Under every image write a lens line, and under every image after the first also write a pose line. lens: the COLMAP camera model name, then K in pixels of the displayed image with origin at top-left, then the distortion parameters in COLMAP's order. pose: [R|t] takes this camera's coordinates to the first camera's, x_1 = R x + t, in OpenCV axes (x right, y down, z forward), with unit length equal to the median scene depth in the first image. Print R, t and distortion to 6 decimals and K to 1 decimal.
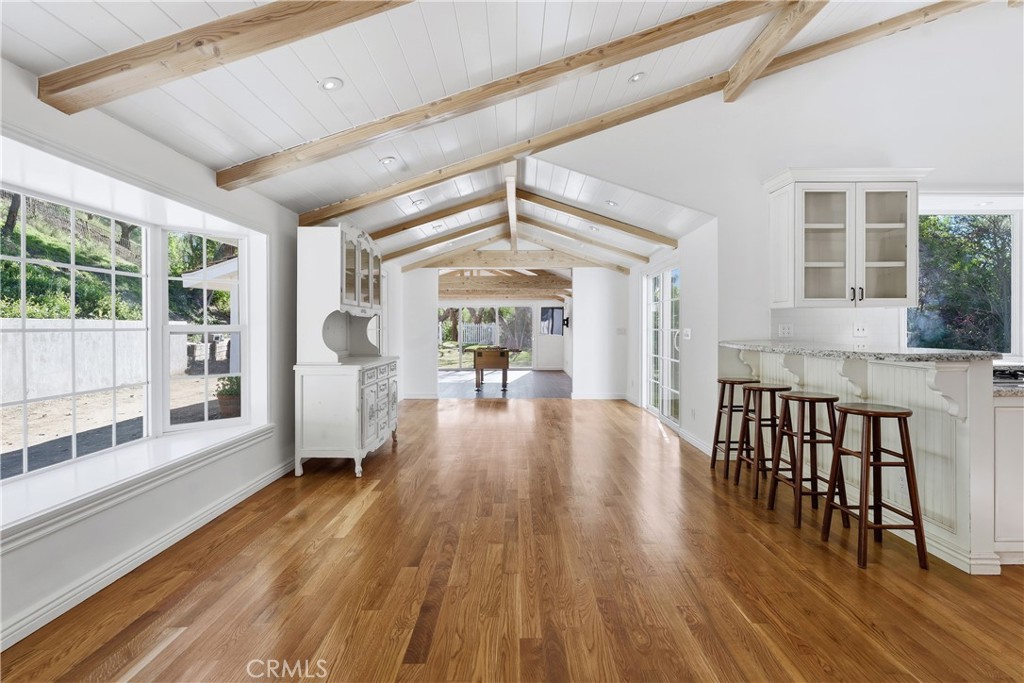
lens RADIAL K [[490.1, 0, 514.7], [0, 490.1, 339.4], [0, 0, 1]] dist [0.000960, -0.000423]
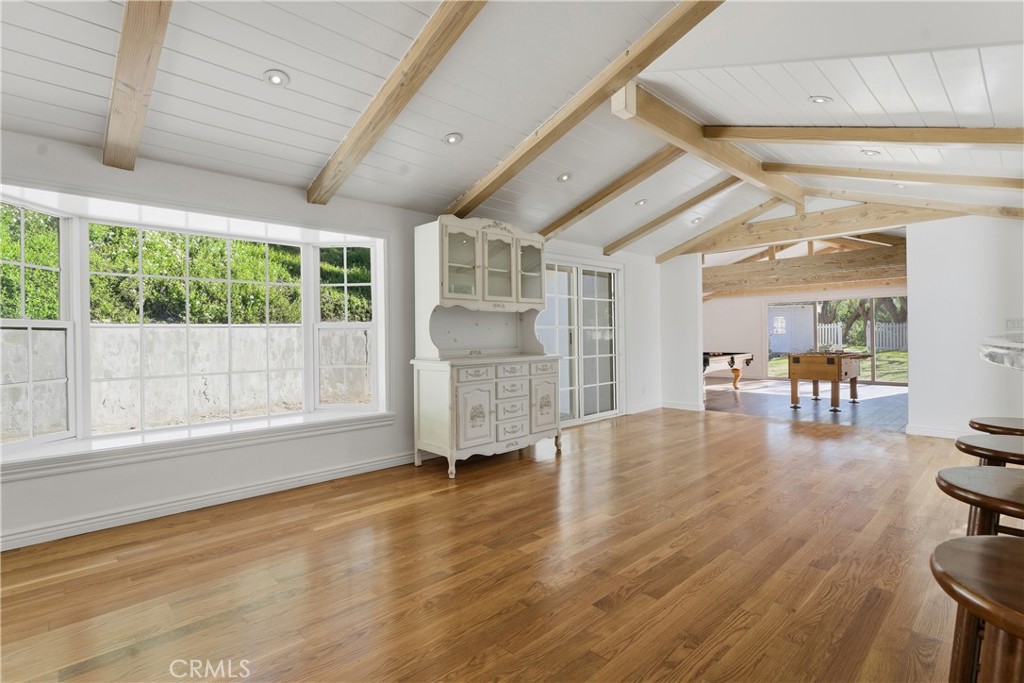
lens RADIAL K [[490.1, 0, 514.7], [0, 490.1, 339.4], [0, 0, 1]] dist [0.000960, -0.000423]
pose [[0.698027, -0.003086, -0.716065, 0.448334], [-0.004442, 0.999953, -0.008639, 0.017878], [0.716058, 0.009211, 0.697980, 0.417236]]
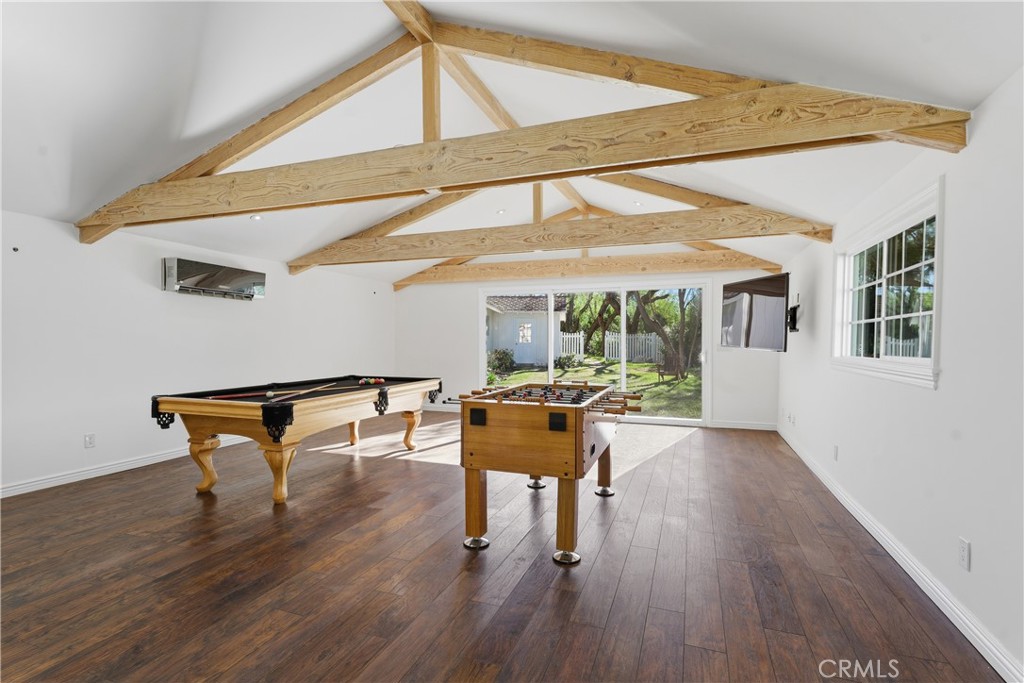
lens RADIAL K [[490.1, 0, 514.7], [0, 490.1, 339.4], [0, 0, 1]] dist [0.000960, -0.000423]
pose [[0.939704, 0.009133, -0.341868, 0.111002], [-0.018657, 0.999524, -0.024582, -0.018133], [0.341481, 0.029478, 0.939426, 1.989541]]
